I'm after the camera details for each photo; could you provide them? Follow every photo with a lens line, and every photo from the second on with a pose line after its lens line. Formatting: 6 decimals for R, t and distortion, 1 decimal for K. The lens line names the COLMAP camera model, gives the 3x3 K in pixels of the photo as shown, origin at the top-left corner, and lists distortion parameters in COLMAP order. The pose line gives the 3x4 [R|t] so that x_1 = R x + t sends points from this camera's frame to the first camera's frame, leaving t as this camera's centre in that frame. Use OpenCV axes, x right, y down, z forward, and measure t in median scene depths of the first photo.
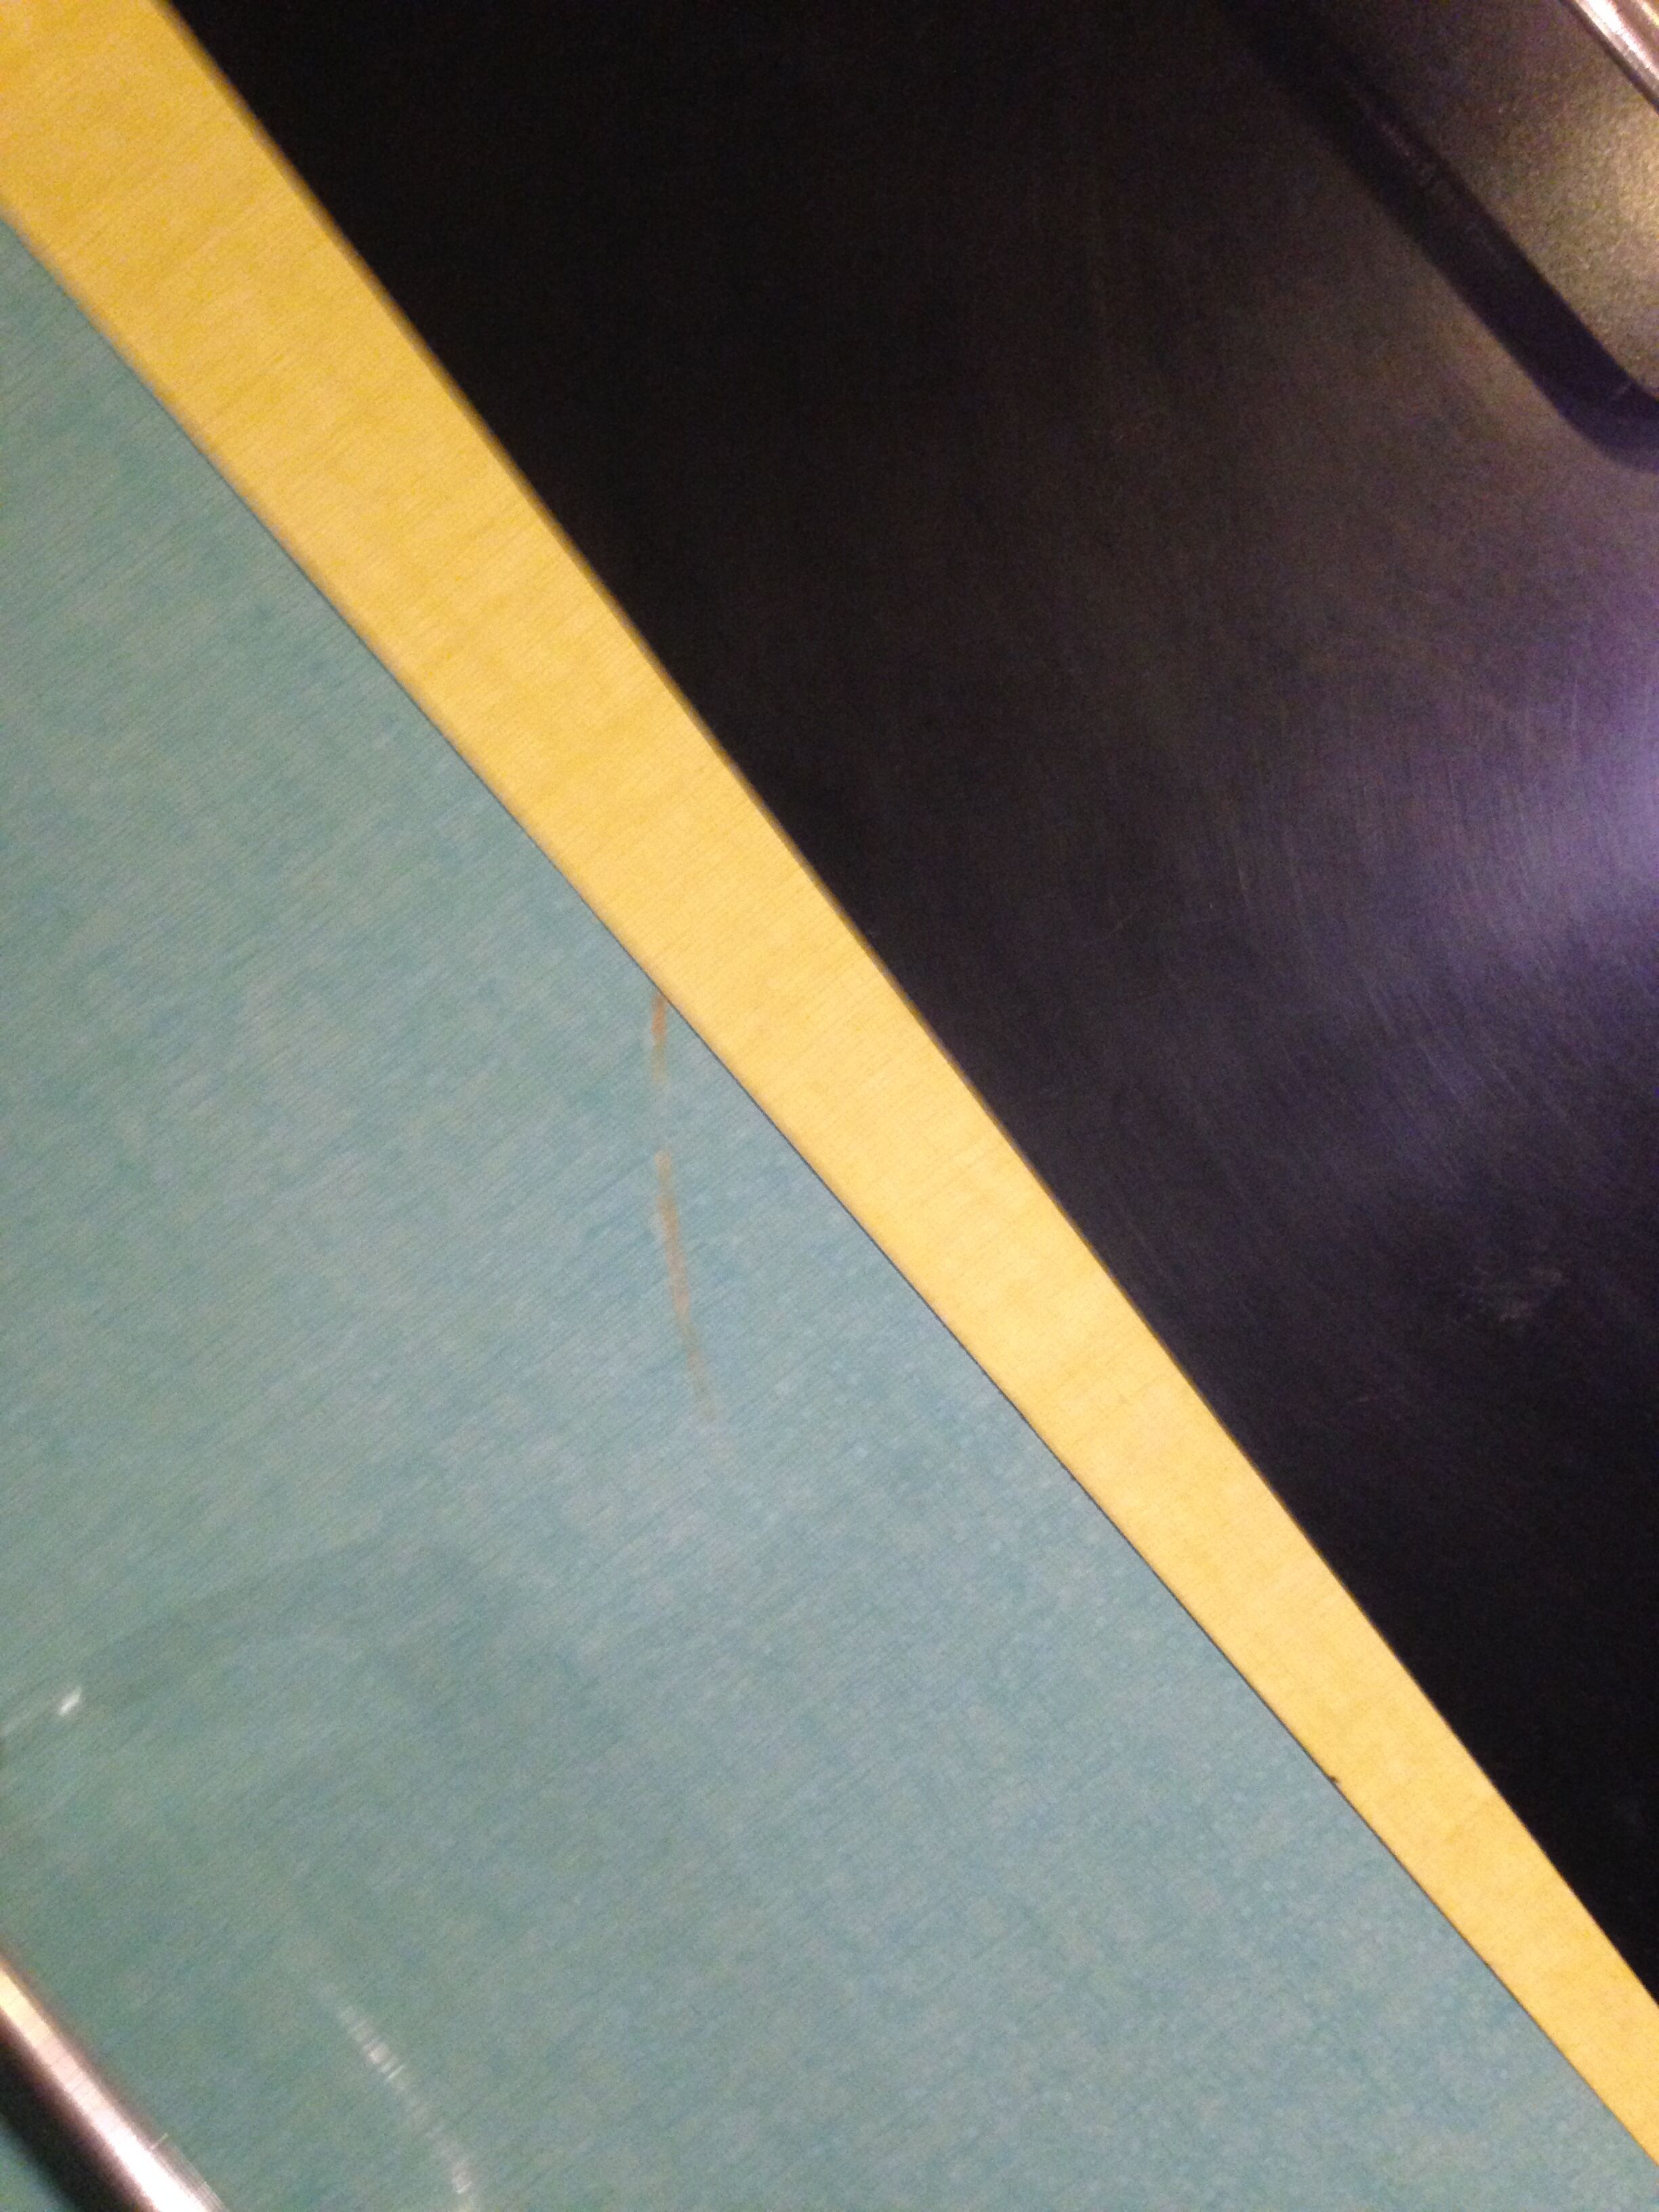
lens RADIAL K [[2019.6, 0, 836.5], [0, 2019.6, 1106.5], [0, 0, 1]] dist [0.209116, -0.334790]
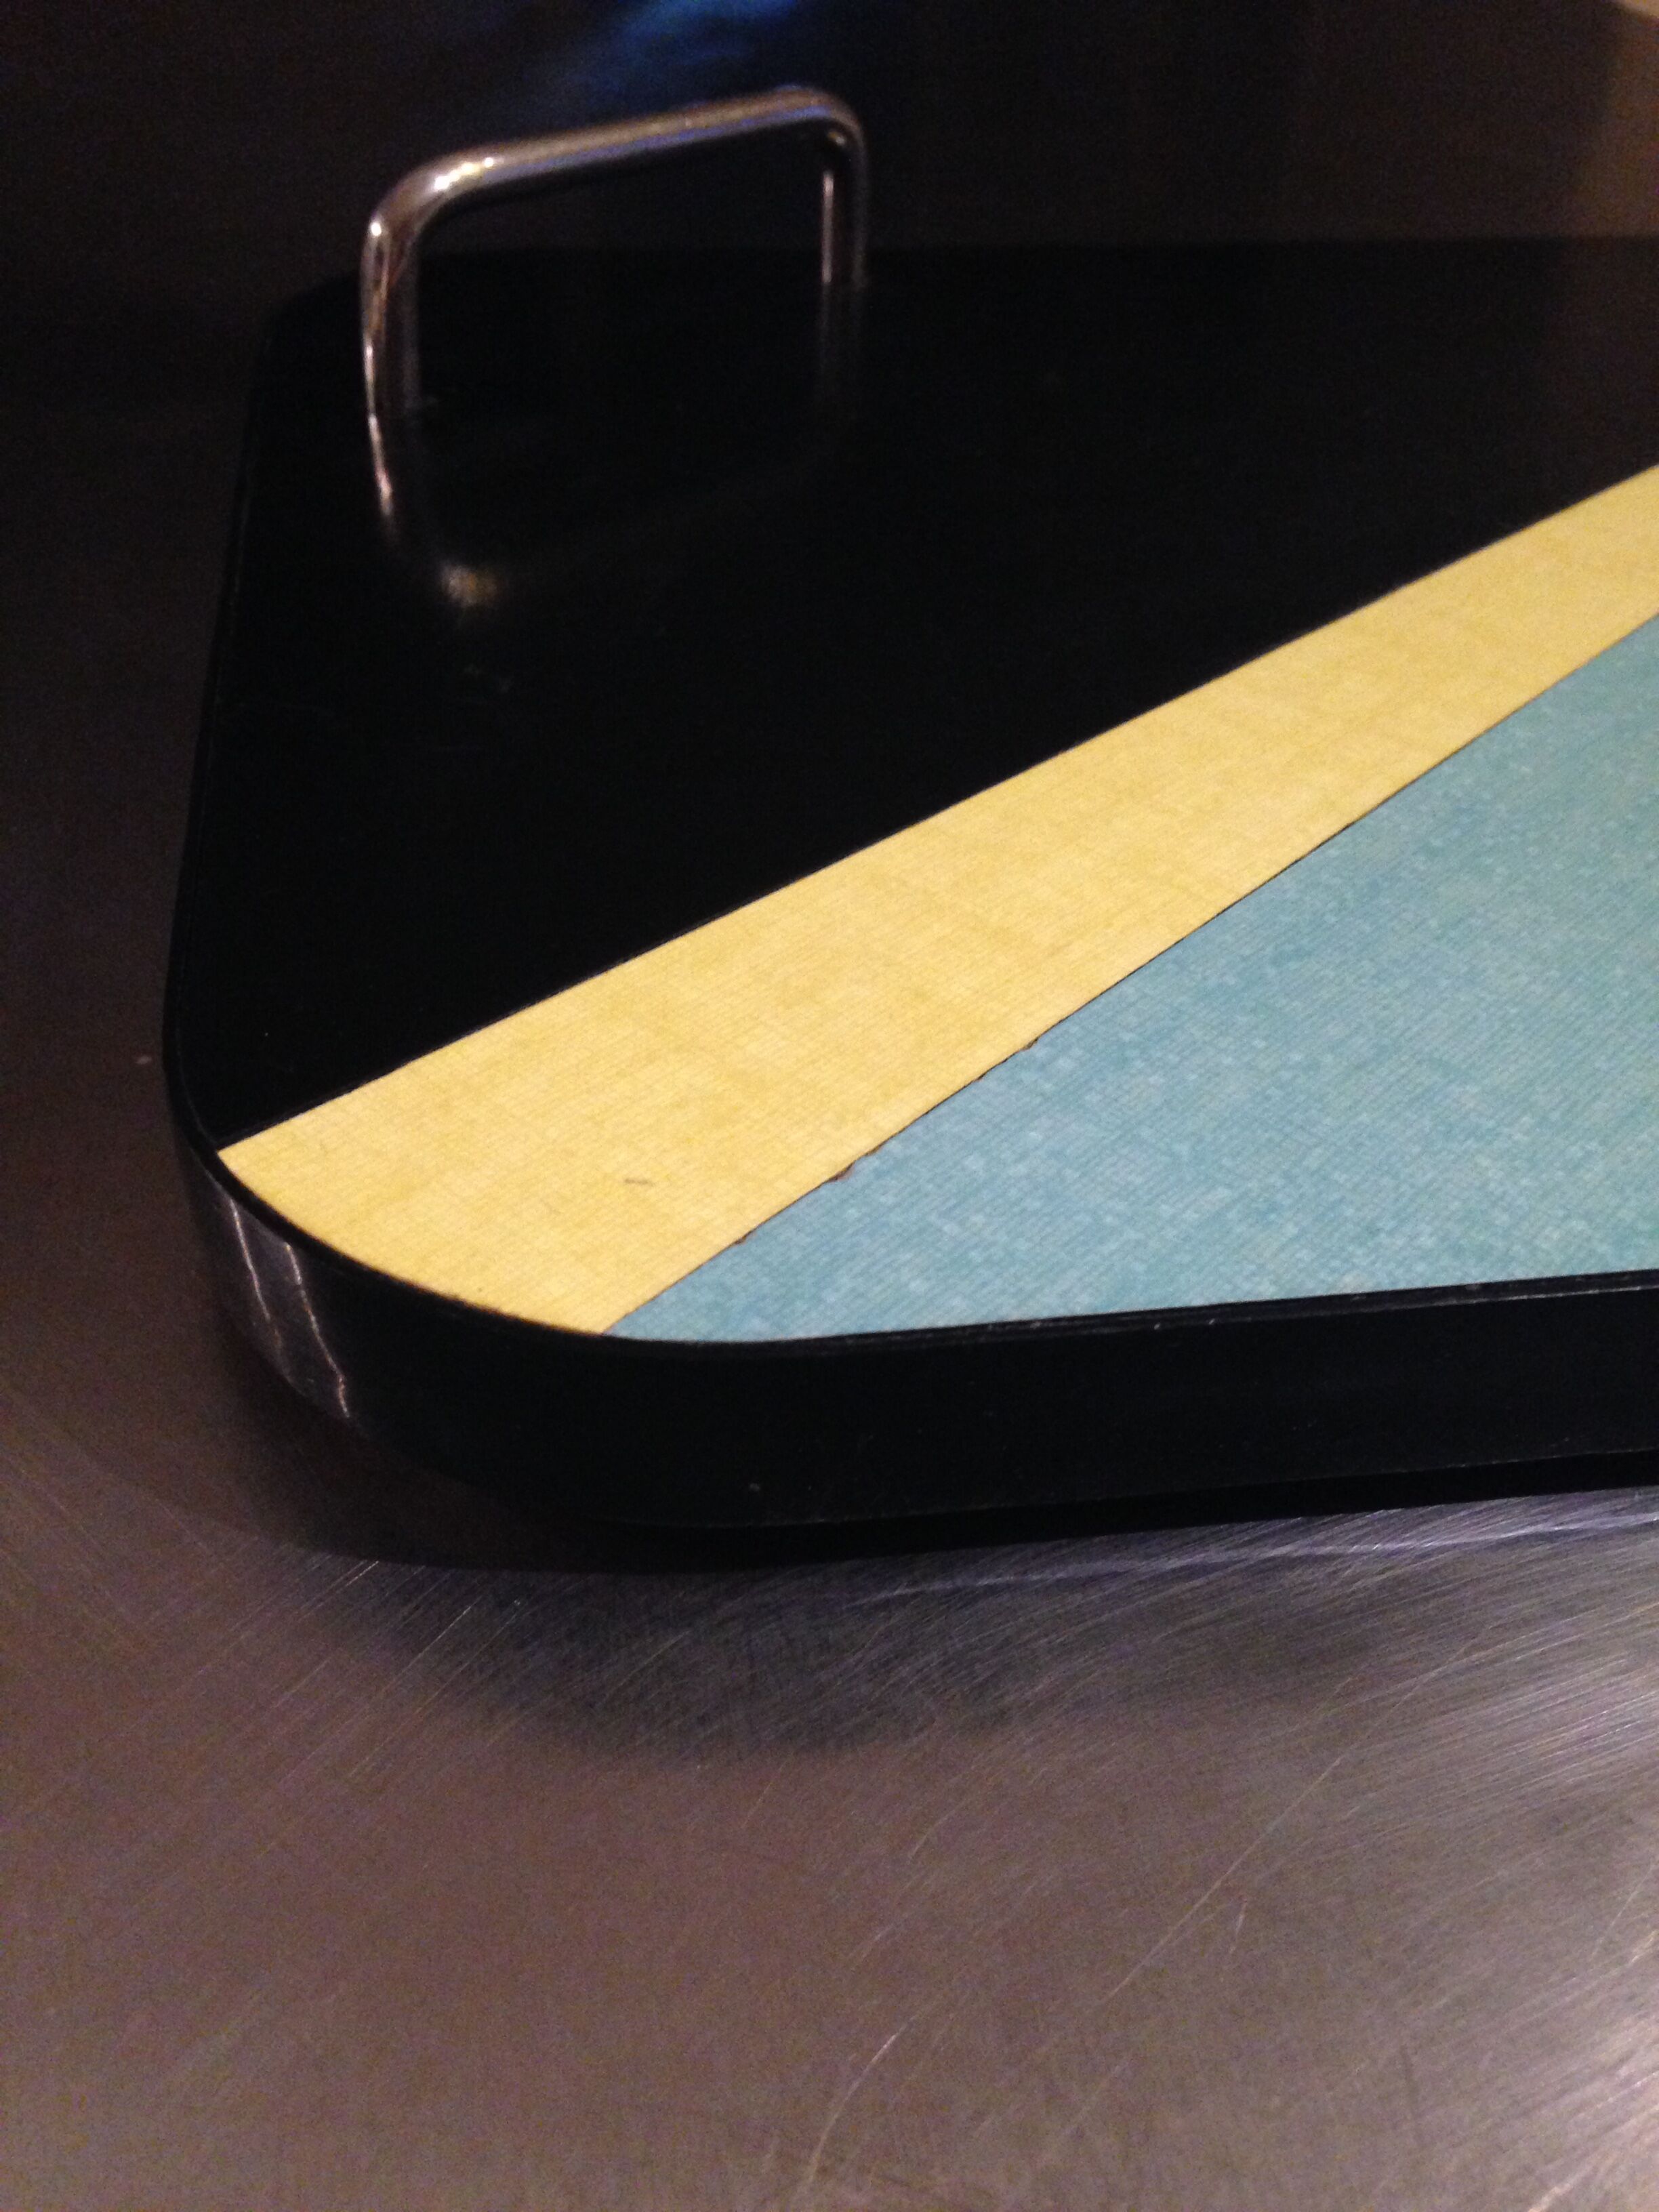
lens RADIAL K [[2019.6, 0, 836.5], [0, 2019.6, 1106.5], [0, 0, 1]] dist [0.209116, -0.334790]
pose [[-0.142700, -0.582718, 0.800048, -0.906380], [0.989340, -0.060263, 0.132571, -0.558949], [-0.029038, 0.810437, 0.585106, 0.646880]]
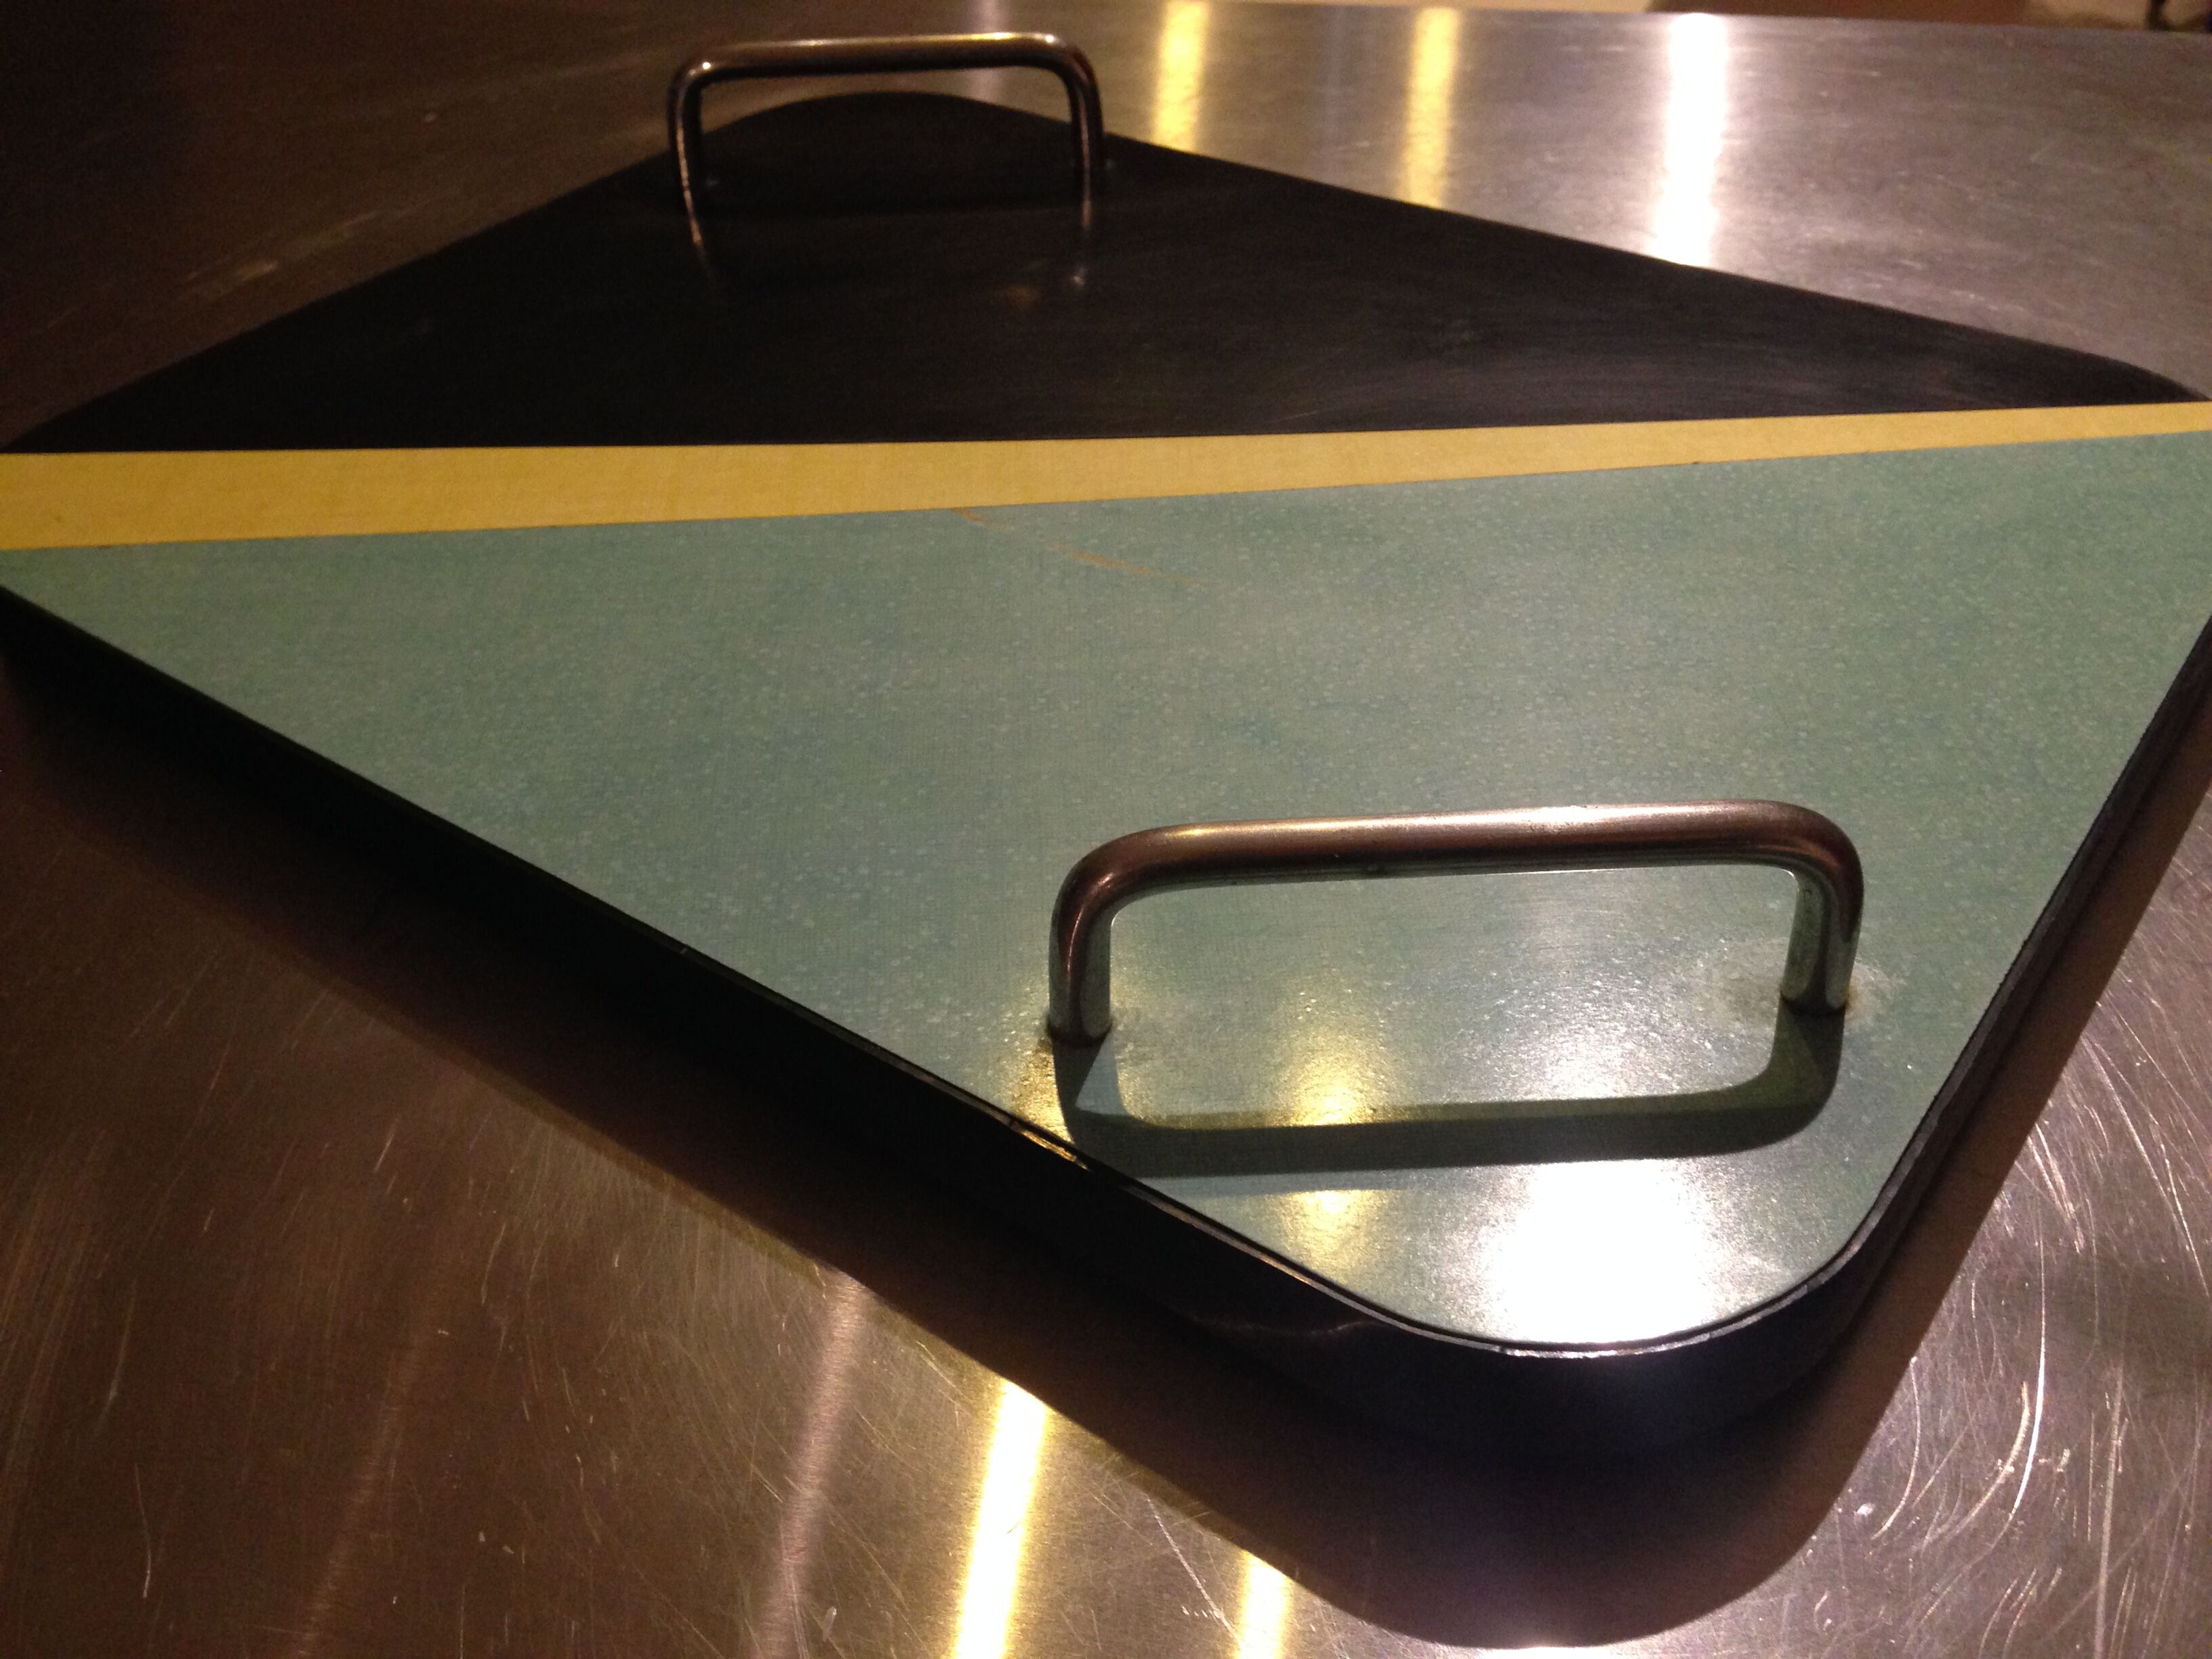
lens RADIAL K [[2019.6, 0, 1112.9], [0, 2019.6, 826.2], [0, 0, 1]] dist [0.209116, -0.334790]
pose [[0.607984, -0.494887, 0.620840, -0.982830], [0.793622, 0.356345, -0.493135, 0.783807], [0.022813, 0.792531, 0.609405, 0.336034]]
